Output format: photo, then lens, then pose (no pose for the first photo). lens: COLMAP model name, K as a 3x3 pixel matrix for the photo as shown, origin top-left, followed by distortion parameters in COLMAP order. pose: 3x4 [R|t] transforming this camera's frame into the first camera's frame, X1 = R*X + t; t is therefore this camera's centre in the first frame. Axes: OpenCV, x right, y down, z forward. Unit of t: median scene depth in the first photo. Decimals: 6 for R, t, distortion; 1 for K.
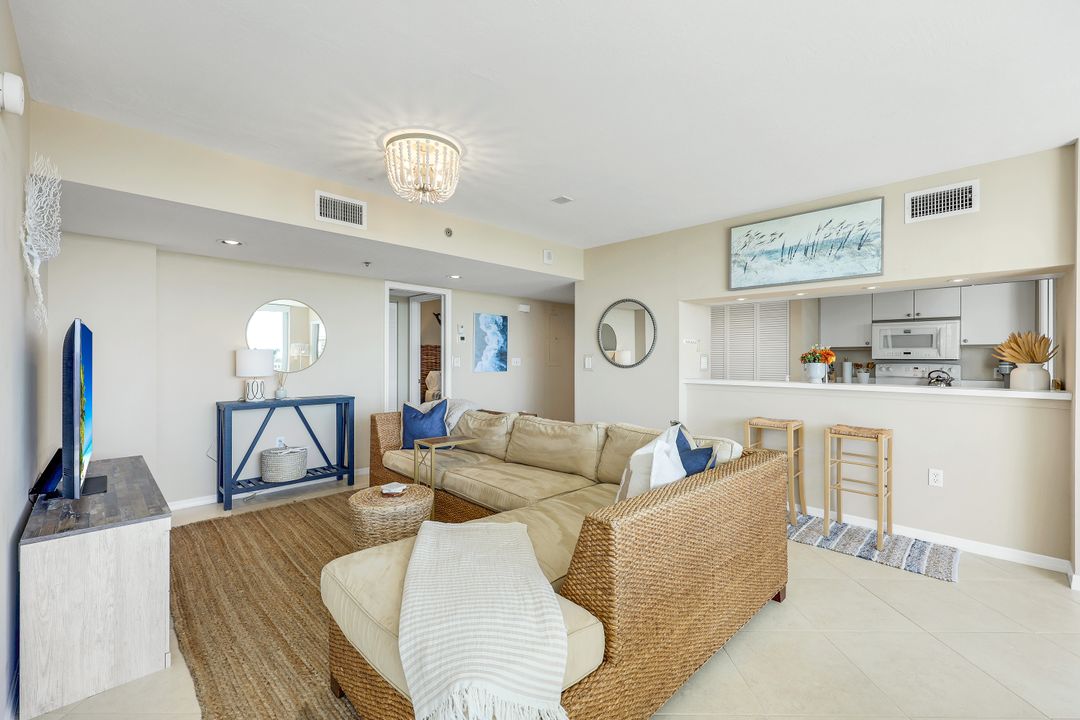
lens RADIAL K [[440.2, 0, 534.4], [0, 440.2, 359.4], [0, 0, 1]] dist [0.004556, 0.000103]
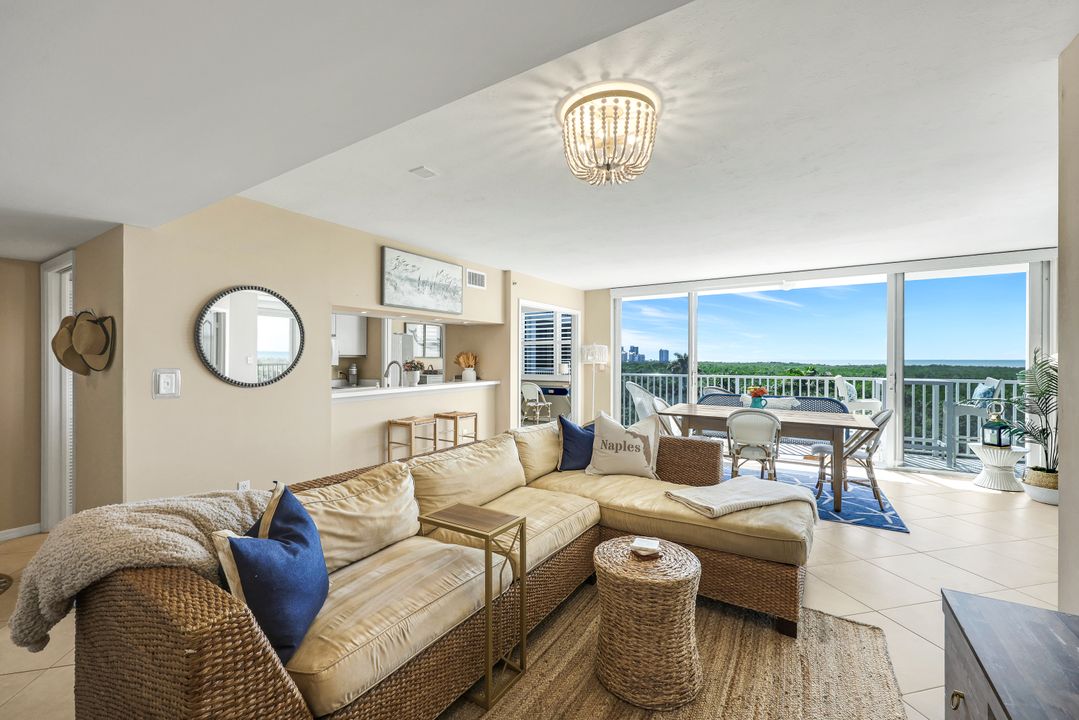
lens RADIAL K [[439.8, 0, 537.3], [0, 439.8, 360.7], [0, 0, 1]] dist [0.004556, 0.000103]
pose [[-0.224366, -0.008576, 0.974467, -0.807445], [0.006880, 0.999922, 0.010384, -0.037963], [-0.974481, 0.009034, -0.224290, 1.061199]]
